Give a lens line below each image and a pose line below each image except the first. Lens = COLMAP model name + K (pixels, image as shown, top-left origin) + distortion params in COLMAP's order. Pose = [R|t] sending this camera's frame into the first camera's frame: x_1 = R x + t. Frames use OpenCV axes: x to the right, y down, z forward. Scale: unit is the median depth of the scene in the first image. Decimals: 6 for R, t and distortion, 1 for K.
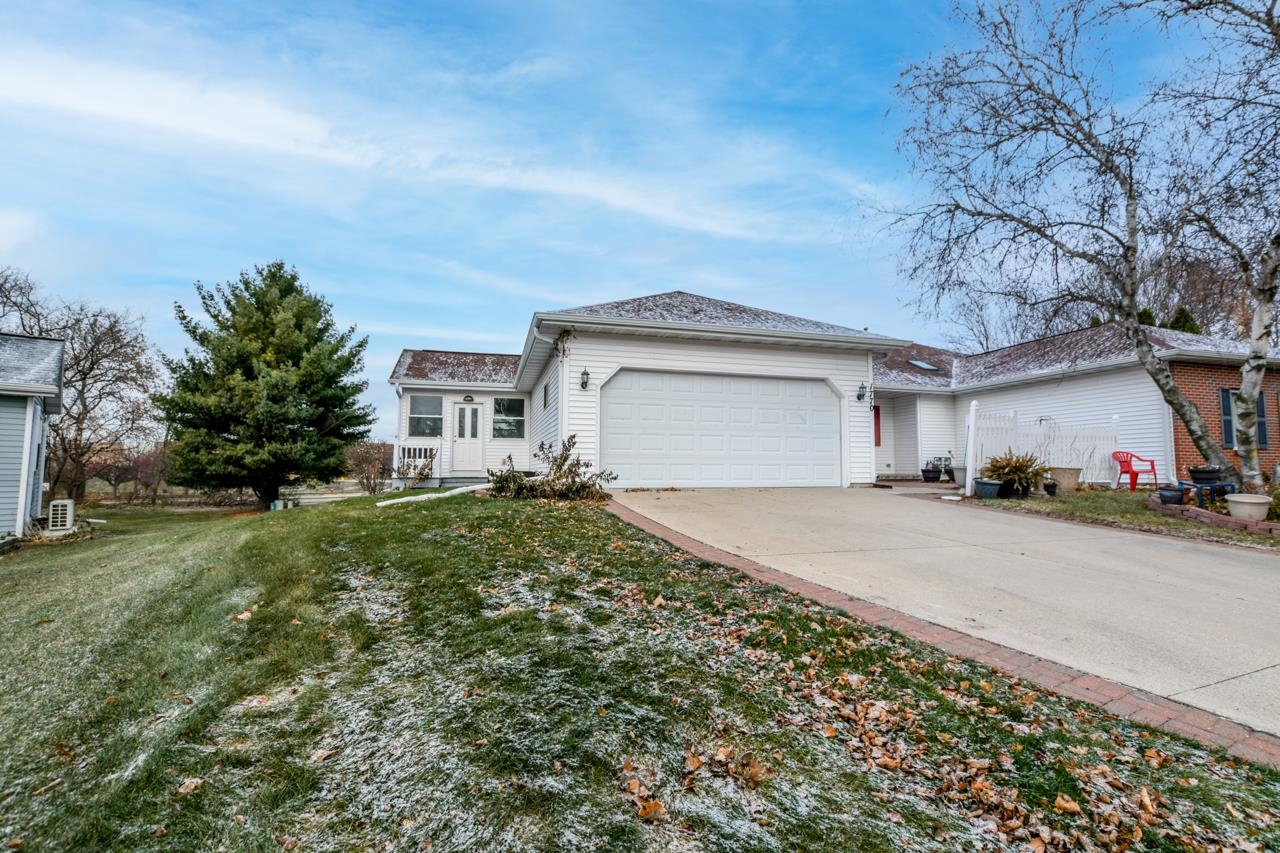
lens RADIAL K [[588.0, 0, 640.9], [0, 588.0, 423.7], [0, 0, 1]] dist [-0.007946, 0.000687]
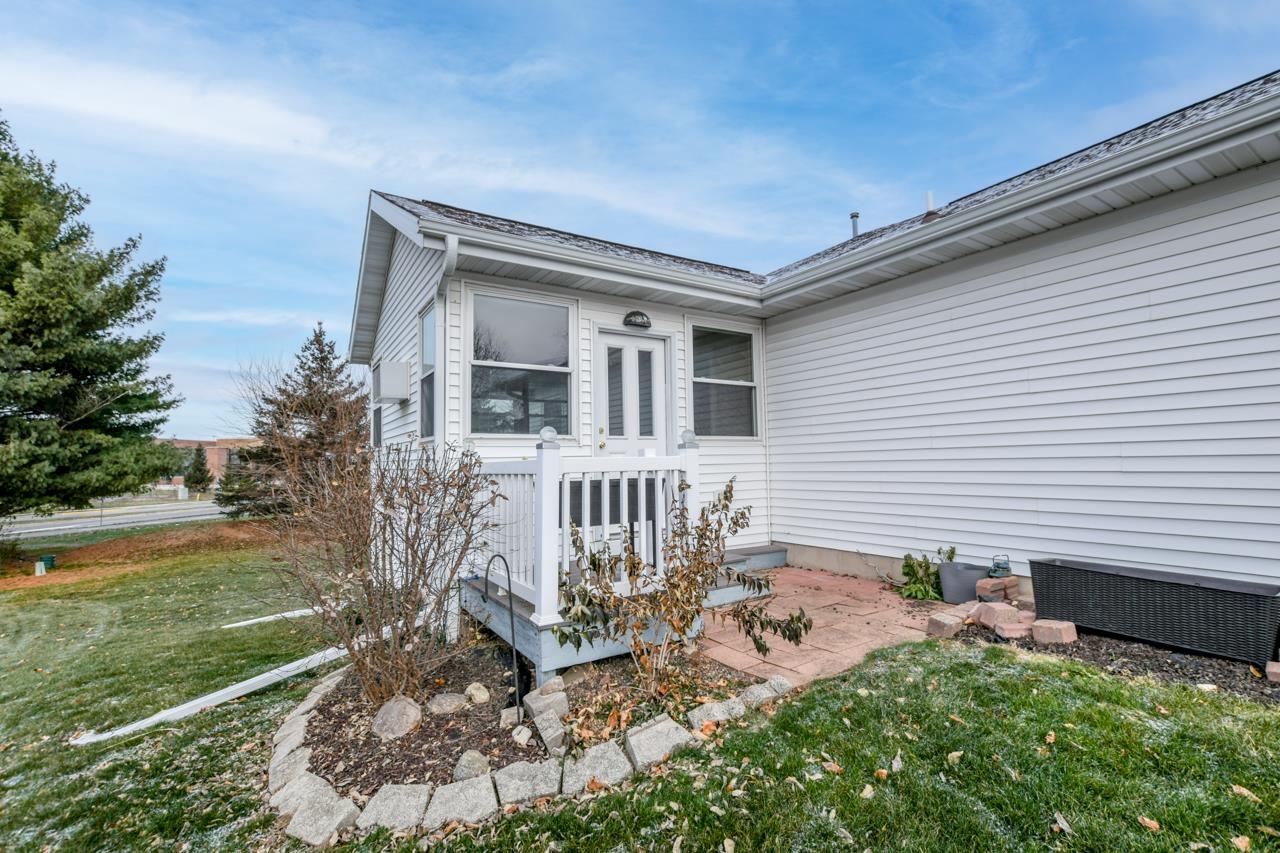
lens RADIAL K [[588.0, 0, 667.9], [0, 588.0, 421.8], [0, 0, 1]] dist [-0.007946, 0.000687]
pose [[0.951937, 0.000520, 0.306294, -0.193863], [-0.004136, 0.999929, 0.011159, 0.006398], [-0.306267, -0.011889, 0.951871, 0.338360]]
